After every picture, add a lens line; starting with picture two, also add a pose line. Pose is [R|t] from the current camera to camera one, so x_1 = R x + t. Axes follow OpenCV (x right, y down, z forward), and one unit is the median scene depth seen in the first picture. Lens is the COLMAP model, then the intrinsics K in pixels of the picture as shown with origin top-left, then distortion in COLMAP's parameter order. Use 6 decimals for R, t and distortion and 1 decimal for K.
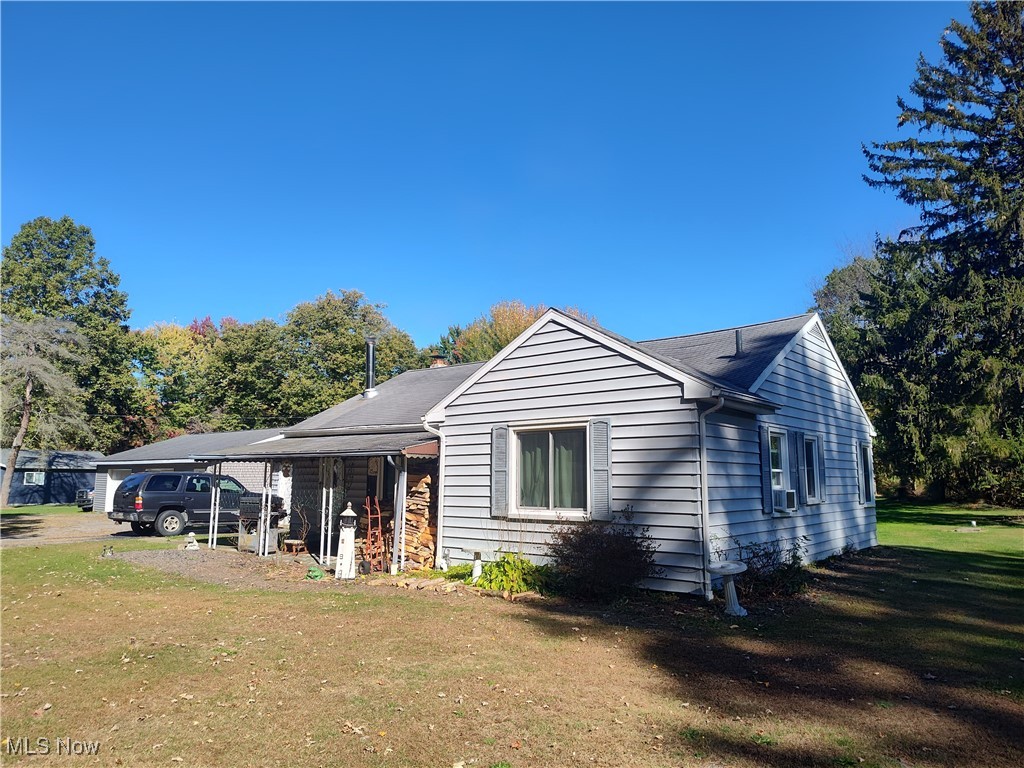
lens RADIAL K [[693.5, 0, 514.5], [0, 693.5, 381.4], [0, 0, 1]] dist [0.060224, -0.077431]
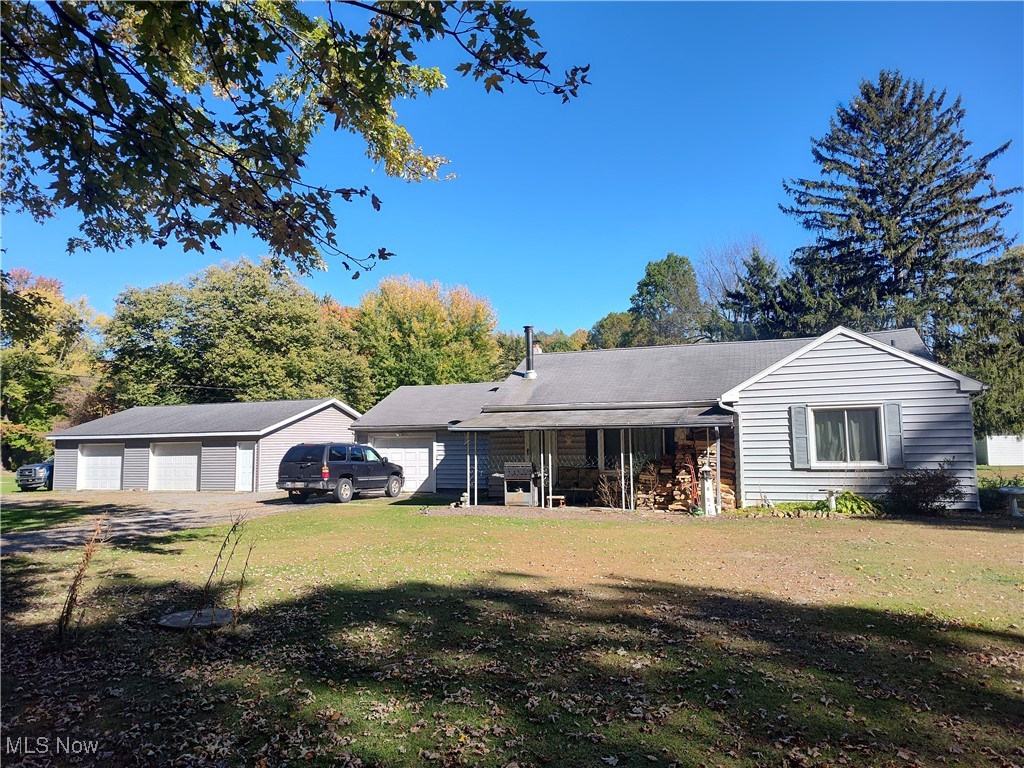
lens RADIAL K [[693.5, 0, 514.5], [0, 693.5, 381.4], [0, 0, 1]] dist [0.060224, -0.077431]
pose [[0.947813, 0.013519, 0.318541, -0.953590], [-0.026958, 0.998921, 0.037818, -0.022500], [-0.317686, -0.044432, 0.947154, -0.158361]]
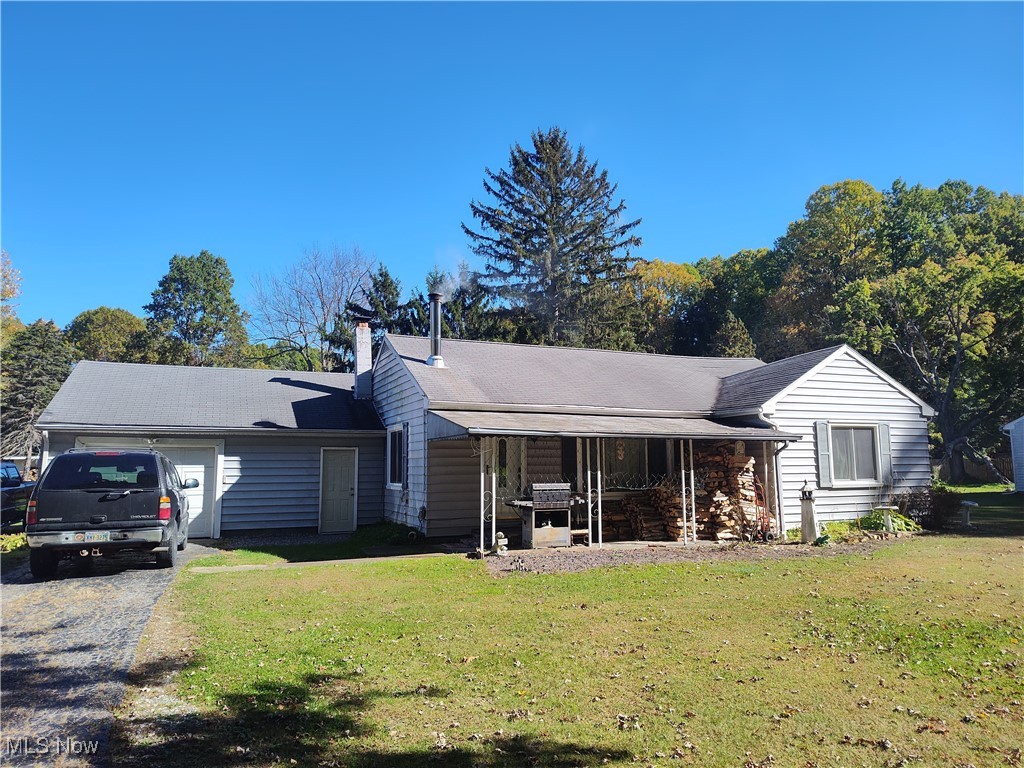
lens RADIAL K [[692.7, 0, 518.3], [0, 692.7, 384.7], [0, 0, 1]] dist [0.059552, -0.075410]
pose [[0.466641, 0.097520, 0.879054, -1.407812], [-0.114008, 0.992243, -0.049557, 0.118577], [-0.877068, -0.077094, 0.474140, 0.811328]]
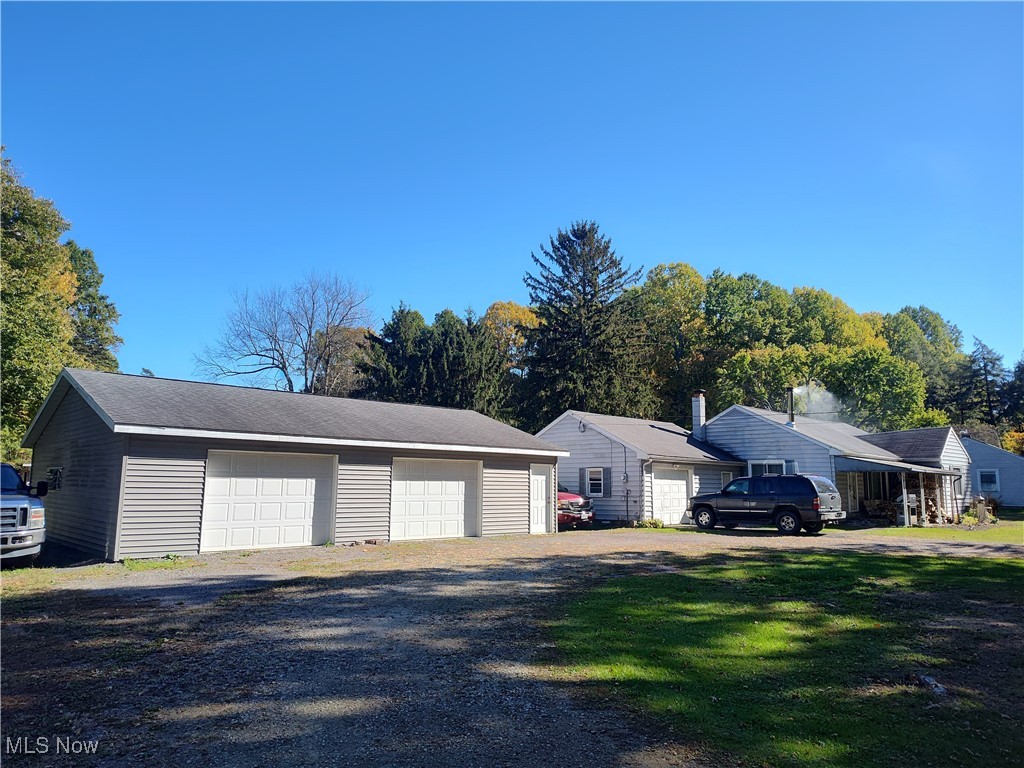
lens RADIAL K [[692.7, 0, 518.3], [0, 692.7, 384.7], [0, 0, 1]] dist [0.059552, -0.075410]
pose [[0.104255, 0.139692, 0.984691, -2.758074], [-0.146218, 0.981481, -0.123756, 0.319077], [-0.983743, -0.131078, 0.122750, 2.211752]]
